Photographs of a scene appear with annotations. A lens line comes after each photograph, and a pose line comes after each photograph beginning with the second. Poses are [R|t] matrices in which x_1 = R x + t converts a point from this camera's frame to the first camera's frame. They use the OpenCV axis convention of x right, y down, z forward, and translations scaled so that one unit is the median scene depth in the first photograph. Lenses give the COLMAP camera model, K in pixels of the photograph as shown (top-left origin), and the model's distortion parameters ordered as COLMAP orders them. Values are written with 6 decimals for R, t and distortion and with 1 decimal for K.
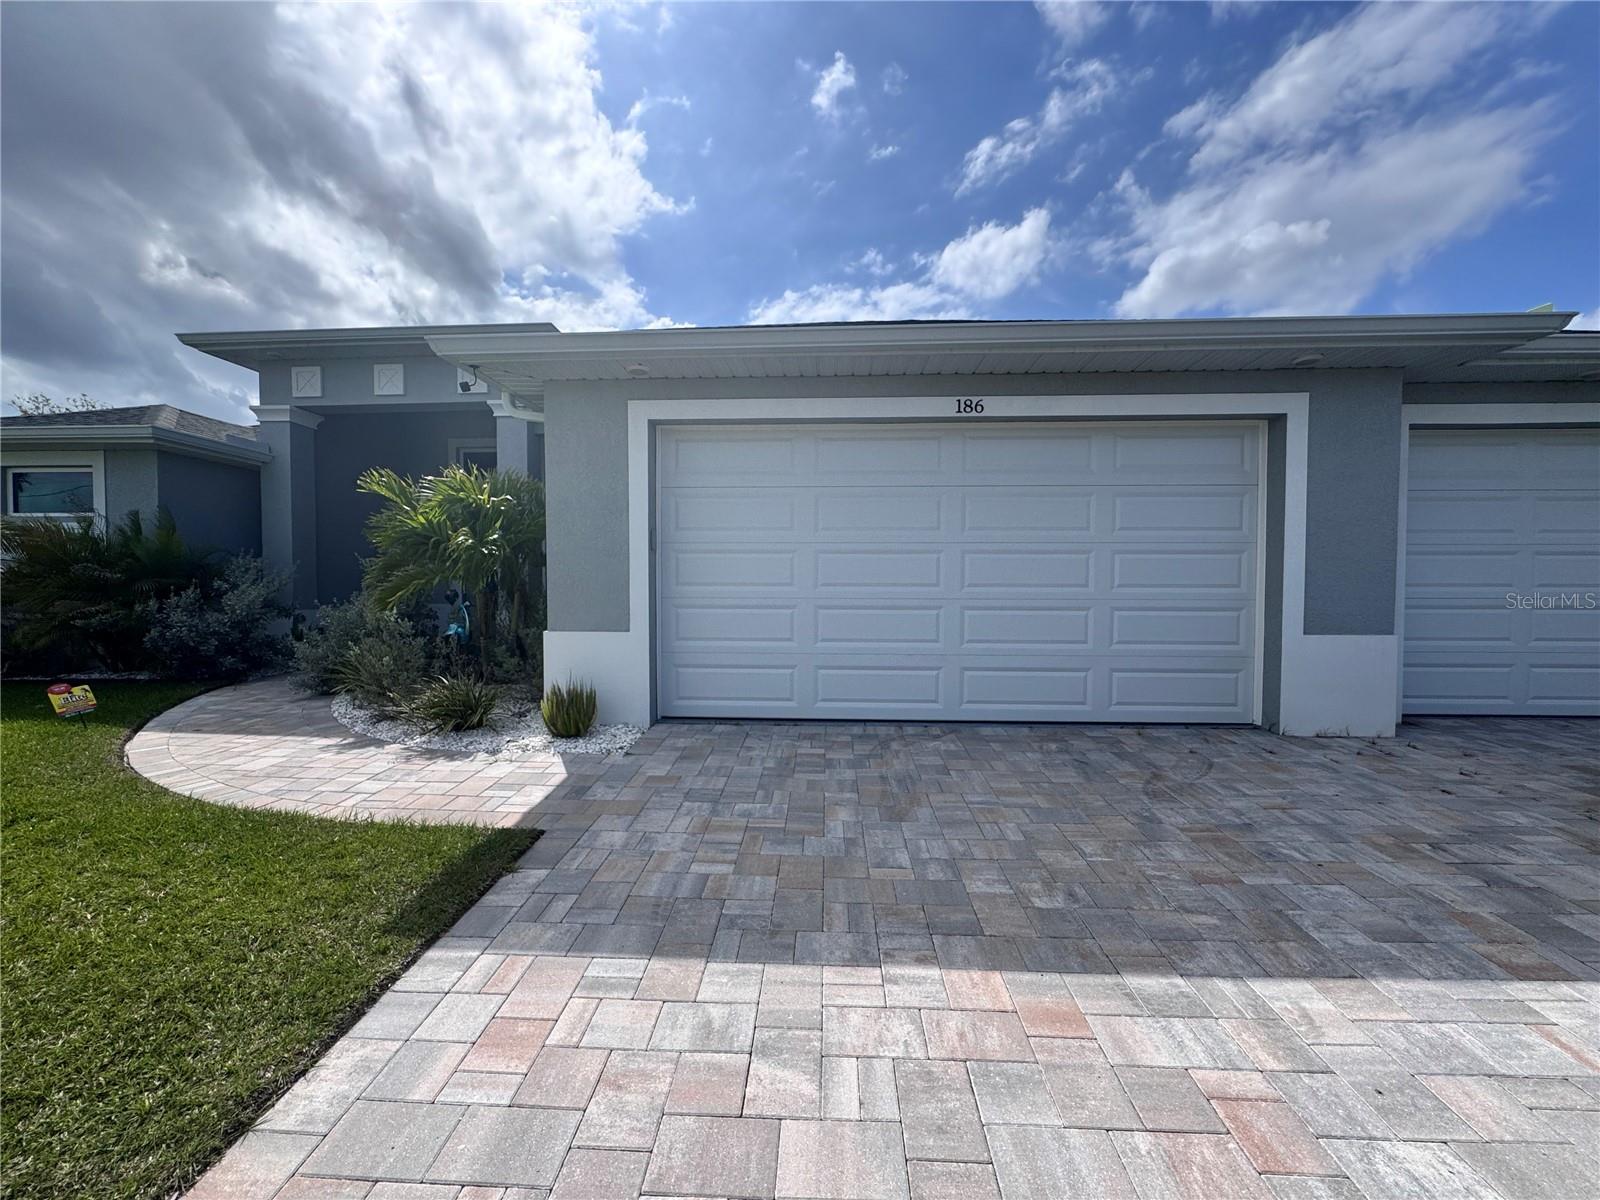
lens RADIAL K [[641.9, 0, 800.0], [0, 641.9, 600.0], [0, 0, 1]] dist [-0.001262, -0.000839]
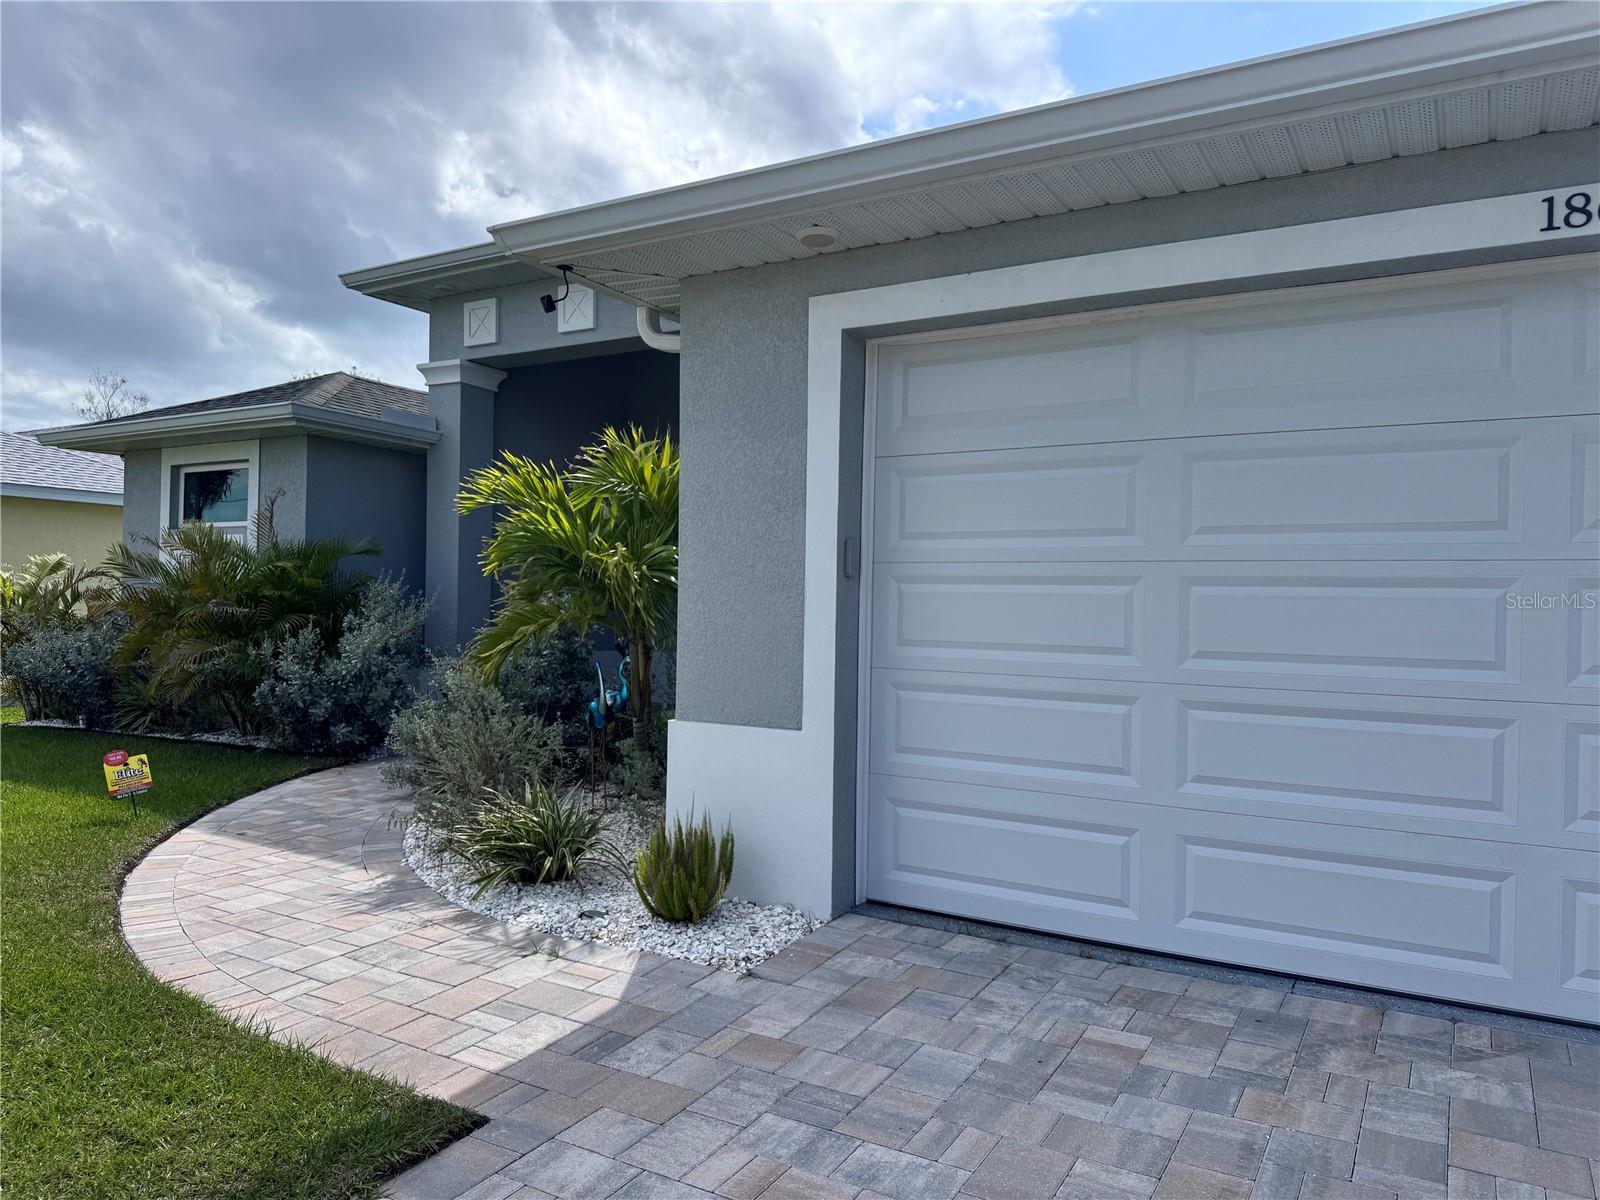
lens RADIAL K [[1109.8, 0, 854.6], [0, 1109.8, 595.7], [0, 0, 1]] dist [0.062334, -0.088390]
pose [[0.883859, 0.011737, -0.467606, 0.192355], [-0.030558, 0.998998, -0.032686, -0.032525], [0.466754, 0.043179, 0.883332, 0.203068]]
